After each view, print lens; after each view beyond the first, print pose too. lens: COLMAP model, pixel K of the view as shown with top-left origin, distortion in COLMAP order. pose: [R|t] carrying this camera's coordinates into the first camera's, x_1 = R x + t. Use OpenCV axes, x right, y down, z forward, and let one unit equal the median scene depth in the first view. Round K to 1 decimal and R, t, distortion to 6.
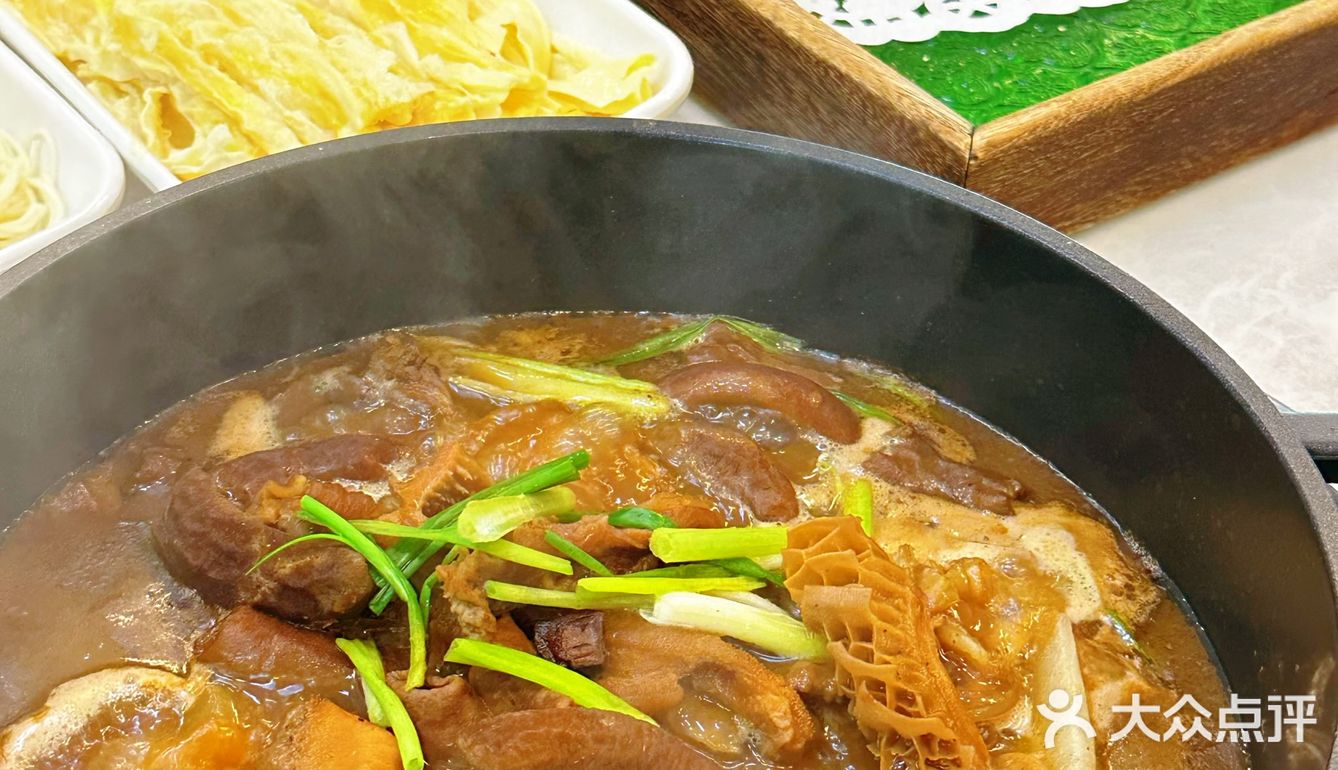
lens RADIAL K [[2296.6, 0, 669.0], [0, 2296.6, 385.0], [0, 0, 1]] dist [0.143106, -0.024360]
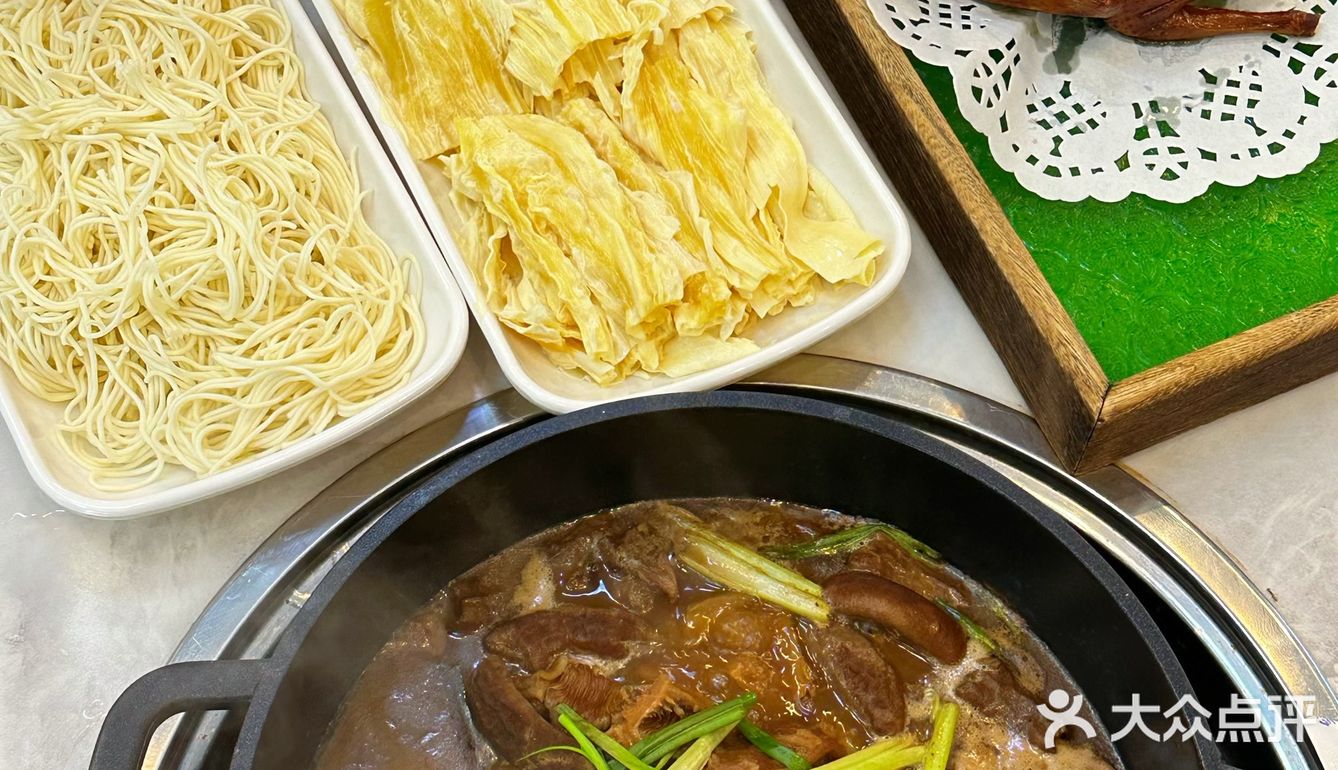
lens RADIAL K [[2296.6, 0, 669.0], [0, 2296.6, 385.0], [0, 0, 1]] dist [0.143106, -0.024360]
pose [[0.981626, 0.156222, -0.109571, 0.032241], [-0.104280, 0.920081, 0.377594, -0.578931], [0.159803, -0.359230, 0.919465, -0.228265]]
